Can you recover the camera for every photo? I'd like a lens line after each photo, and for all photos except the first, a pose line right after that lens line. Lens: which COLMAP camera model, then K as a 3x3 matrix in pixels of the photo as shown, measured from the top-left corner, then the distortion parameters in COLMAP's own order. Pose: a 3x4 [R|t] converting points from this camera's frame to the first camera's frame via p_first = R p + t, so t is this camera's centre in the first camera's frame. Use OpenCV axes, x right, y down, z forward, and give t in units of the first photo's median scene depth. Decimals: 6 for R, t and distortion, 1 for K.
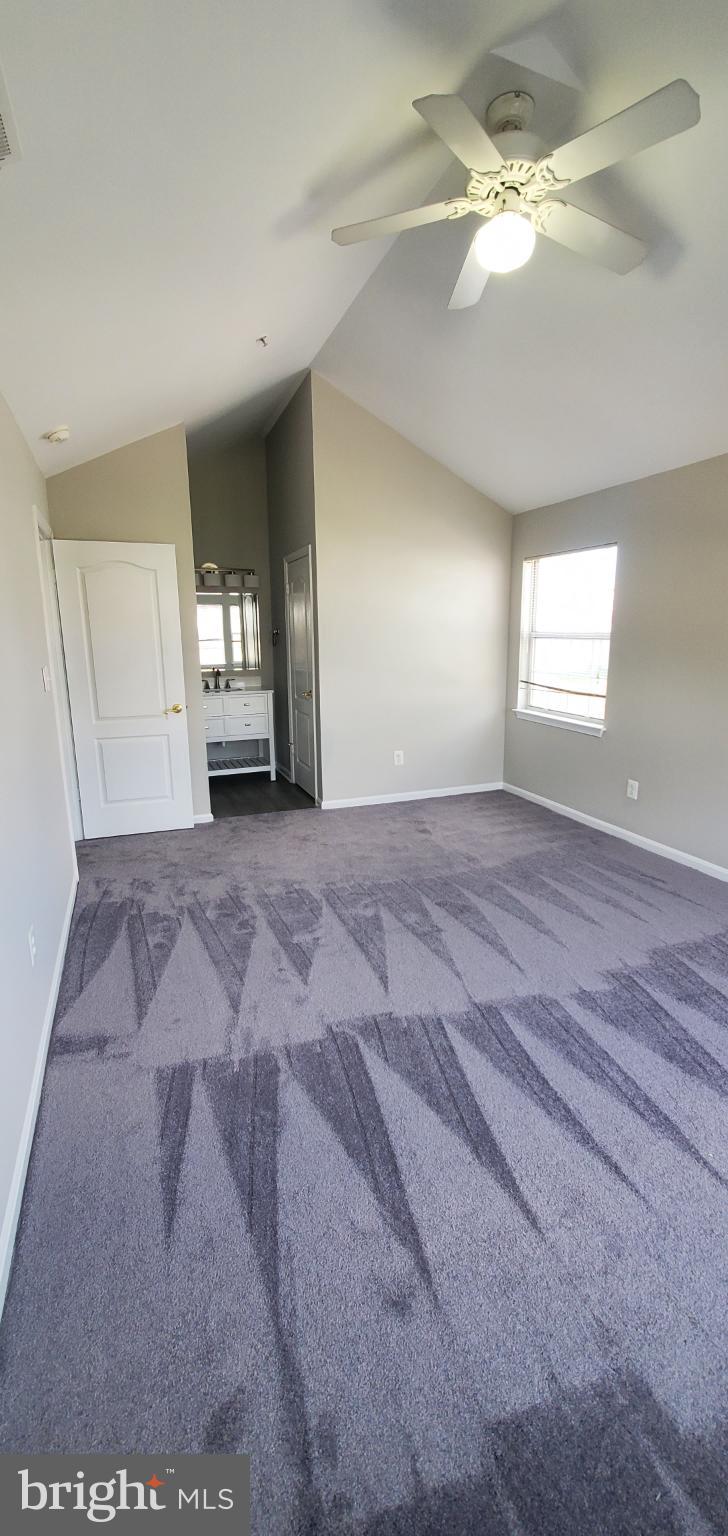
lens RADIAL K [[609.0, 0, 364.4], [0, 609.0, 767.3], [0, 0, 1]] dist [0.000961, -0.000131]
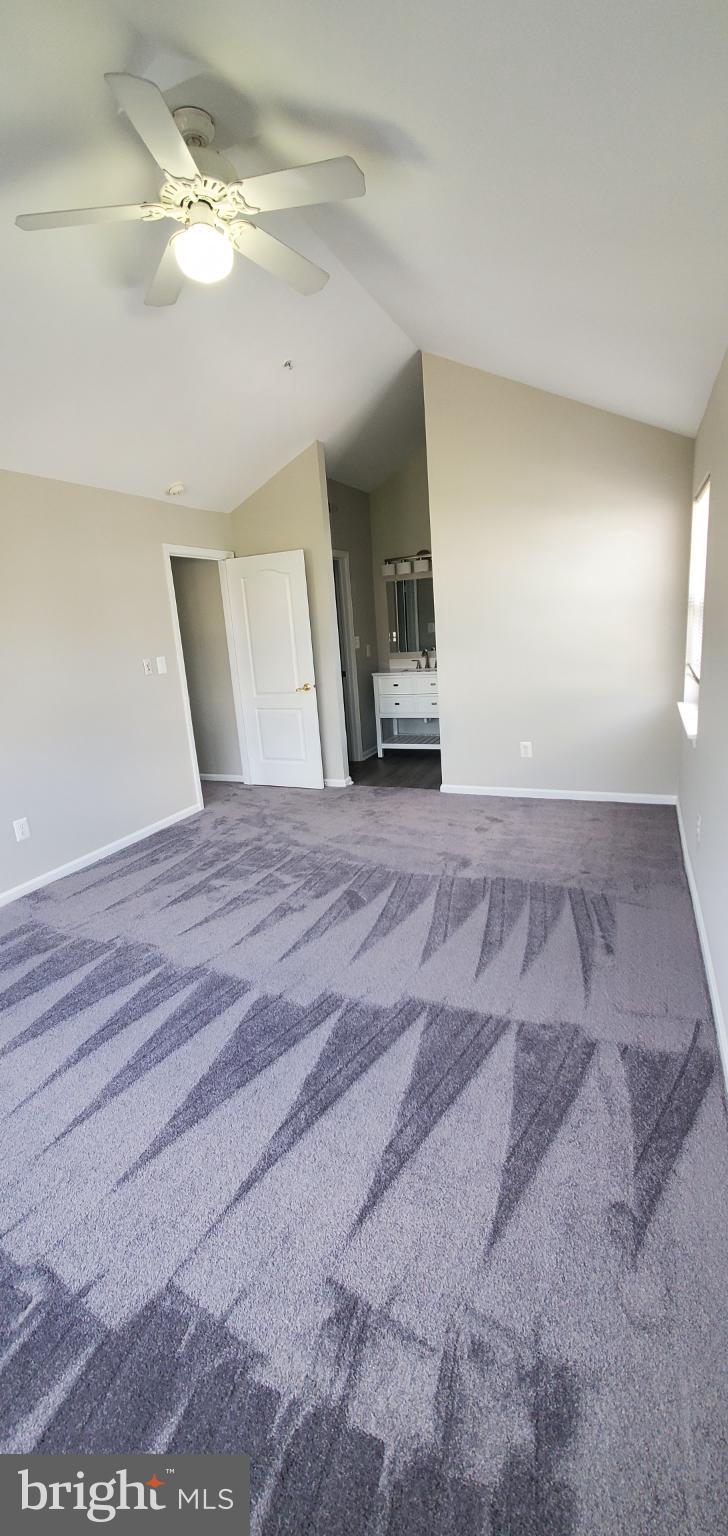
lens RADIAL K [[609.0, 0, 362.1], [0, 609.0, 766.5], [0, 0, 1]] dist [0.000961, -0.000131]
pose [[0.707991, 0.125251, -0.695025, 0.771894], [-0.092084, 0.992118, 0.084988, -0.066906], [0.700192, 0.003830, 0.713944, 0.277783]]
